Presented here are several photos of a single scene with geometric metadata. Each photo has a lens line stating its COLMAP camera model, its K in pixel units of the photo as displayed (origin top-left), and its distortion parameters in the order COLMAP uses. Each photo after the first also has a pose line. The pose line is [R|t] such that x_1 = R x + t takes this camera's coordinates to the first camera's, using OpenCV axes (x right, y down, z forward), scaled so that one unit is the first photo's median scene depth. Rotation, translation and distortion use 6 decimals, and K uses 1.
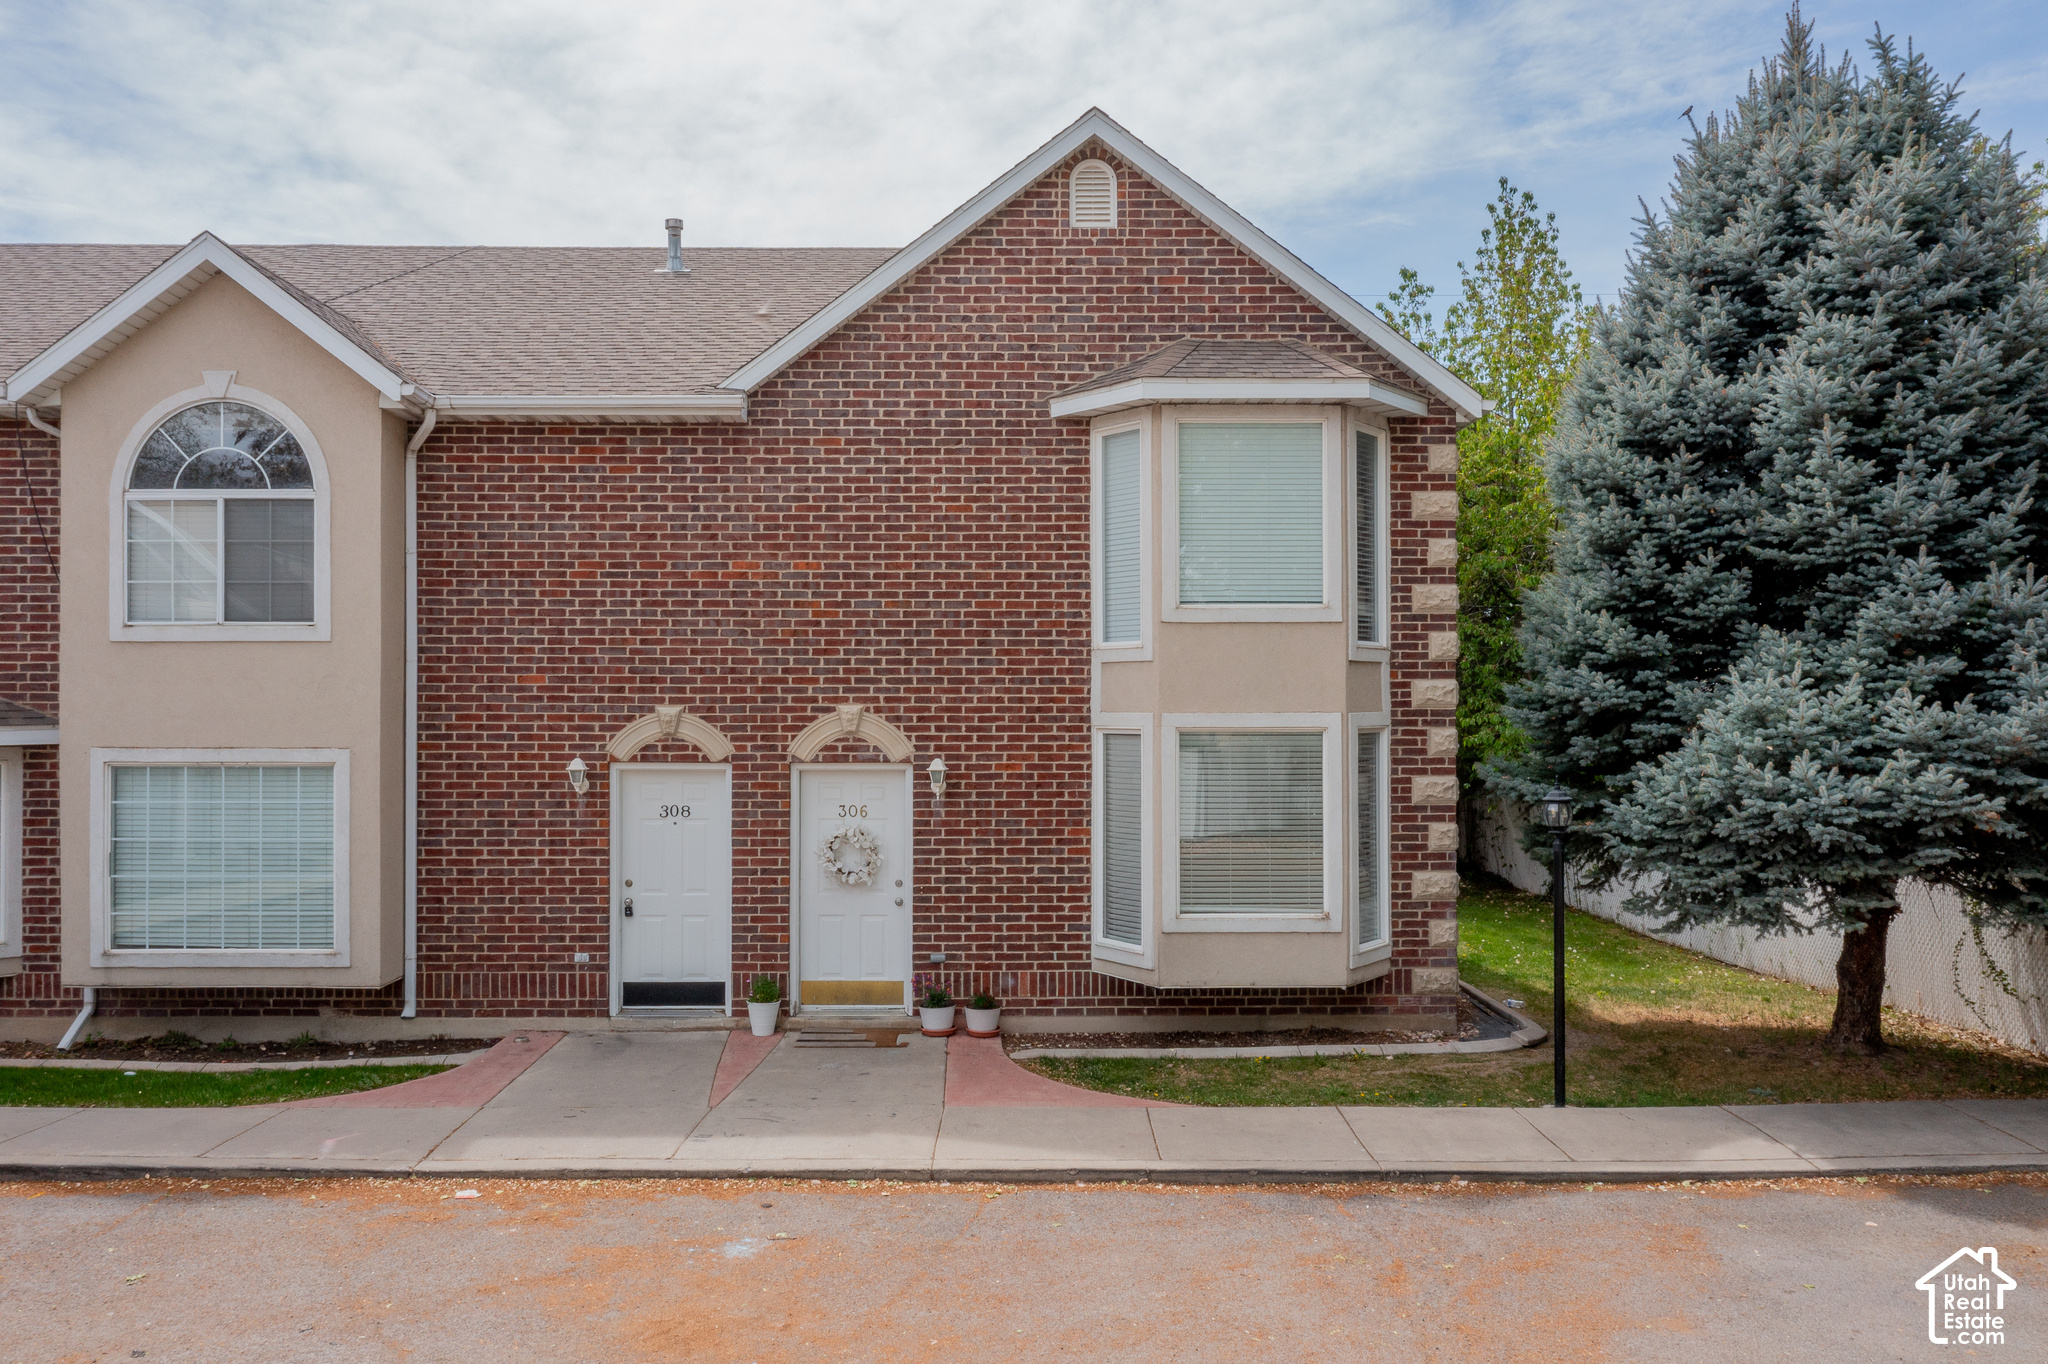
lens RADIAL K [[1602.7, 0, 996.1], [0, 1602.7, 683.7], [0, 0, 1]] dist [-0.008204, 0.008072]
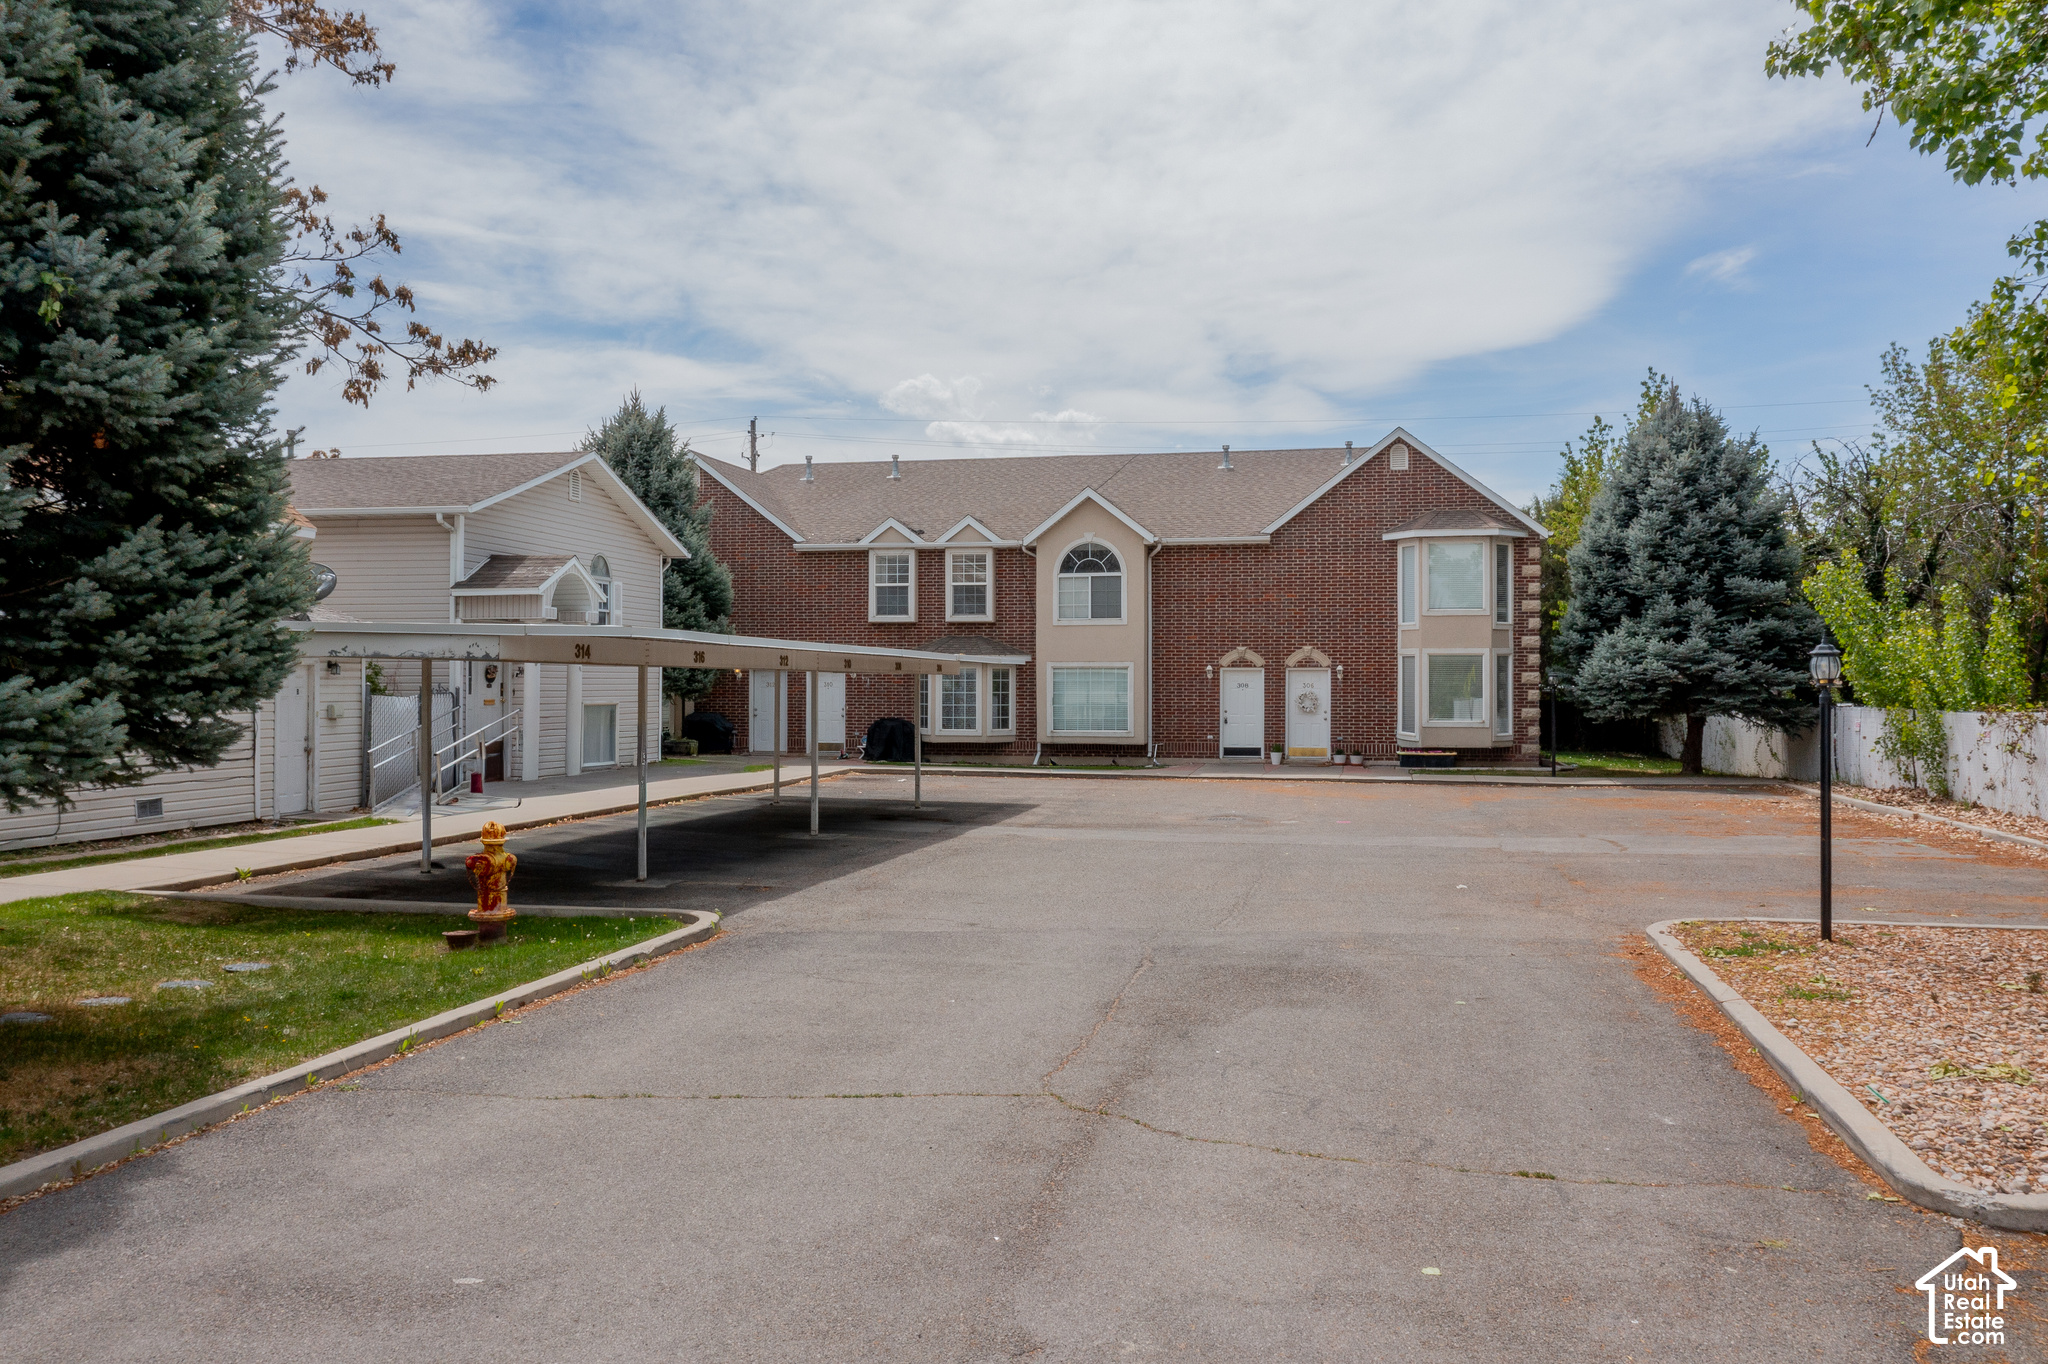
lens RADIAL K [[1602.7, 0, 996.1], [0, 1602.7, 683.7], [0, 0, 1]] dist [-0.008204, 0.008072]
pose [[0.967983, 0.002506, -0.251004, 0.082633], [0.001897, 0.999849, 0.017299, 0.029096], [0.251010, -0.017221, 0.967831, -1.818898]]
